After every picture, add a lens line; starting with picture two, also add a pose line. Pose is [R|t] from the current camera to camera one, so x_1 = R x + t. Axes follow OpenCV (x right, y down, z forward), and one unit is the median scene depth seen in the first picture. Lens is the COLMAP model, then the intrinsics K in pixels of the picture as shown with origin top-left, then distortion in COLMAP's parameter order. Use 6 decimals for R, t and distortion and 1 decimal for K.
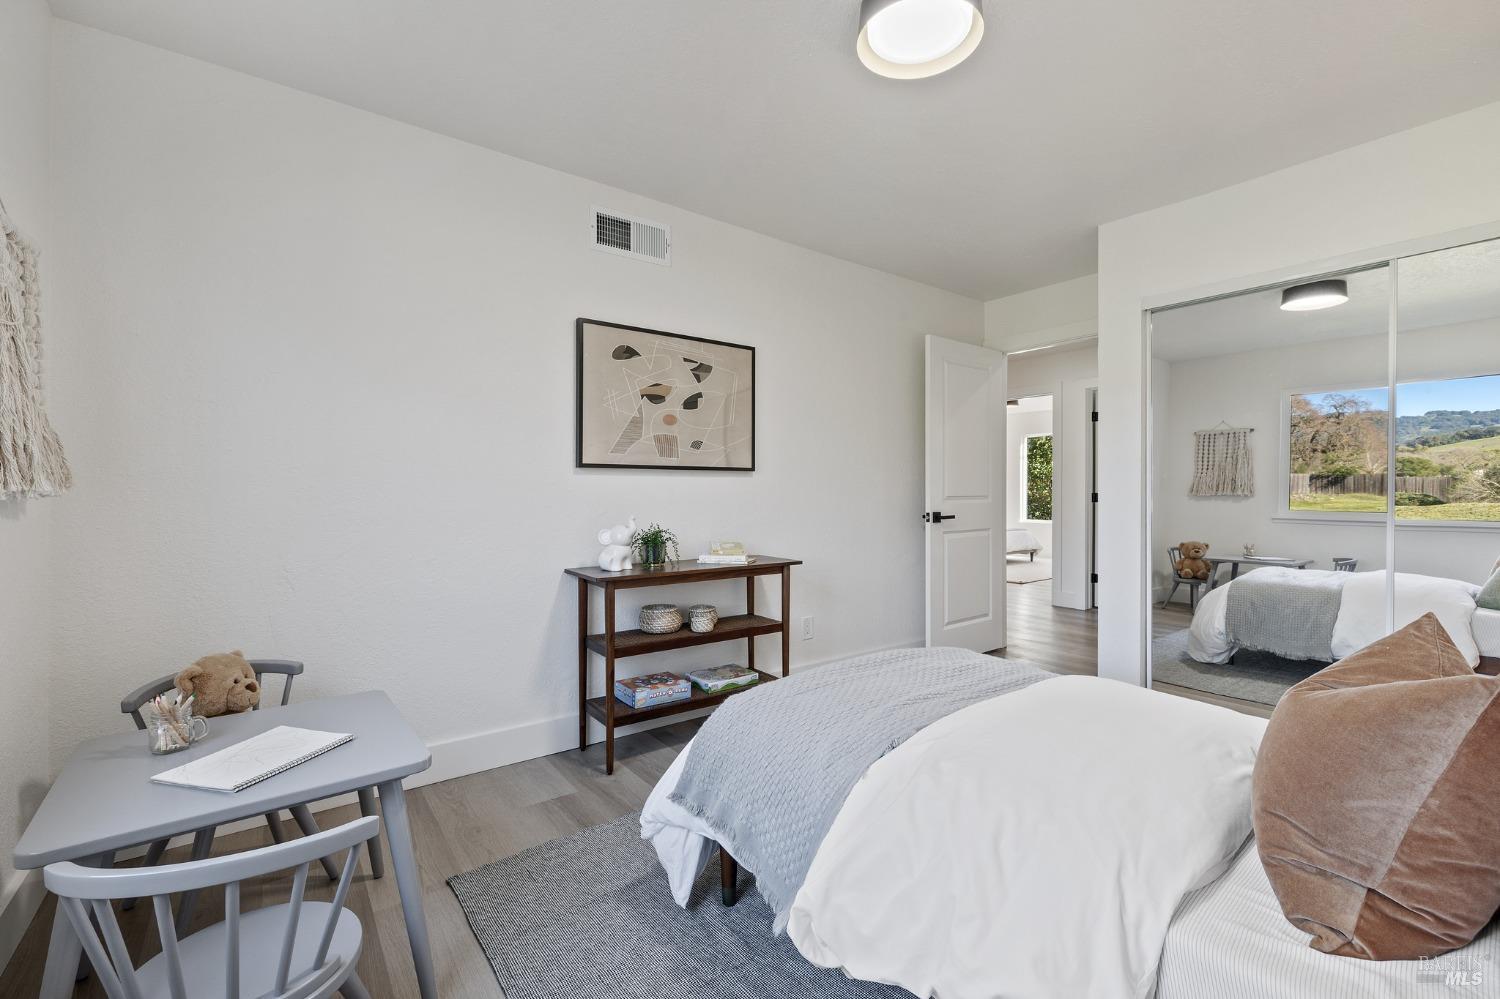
lens RADIAL K [[647.5, 0, 748.0], [0, 647.5, 493.9], [0, 0, 1]] dist [-0.001532, -0.000043]
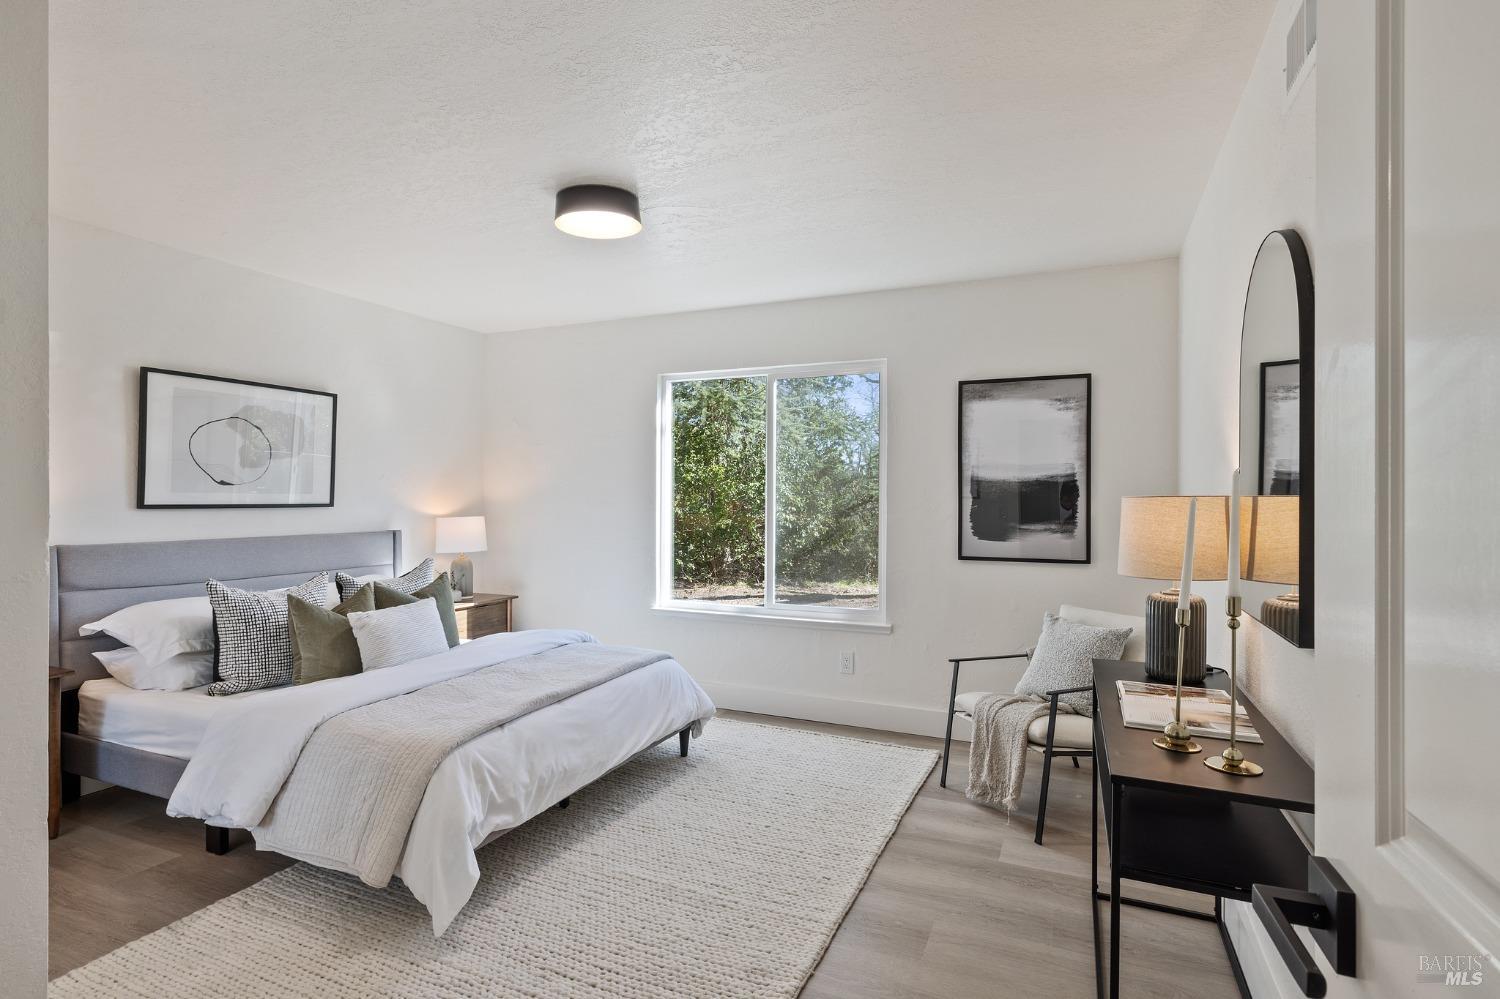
lens RADIAL K [[724.5, 0, 752.8], [0, 724.5, 501.3], [0, 0, 1]] dist [0.000233, 0.000003]
pose [[0.872049, 0.003702, 0.489404, 0.197754], [-0.000378, 0.999976, -0.006891, -0.009086], [-0.489418, 0.005825, 0.872030, 0.453768]]
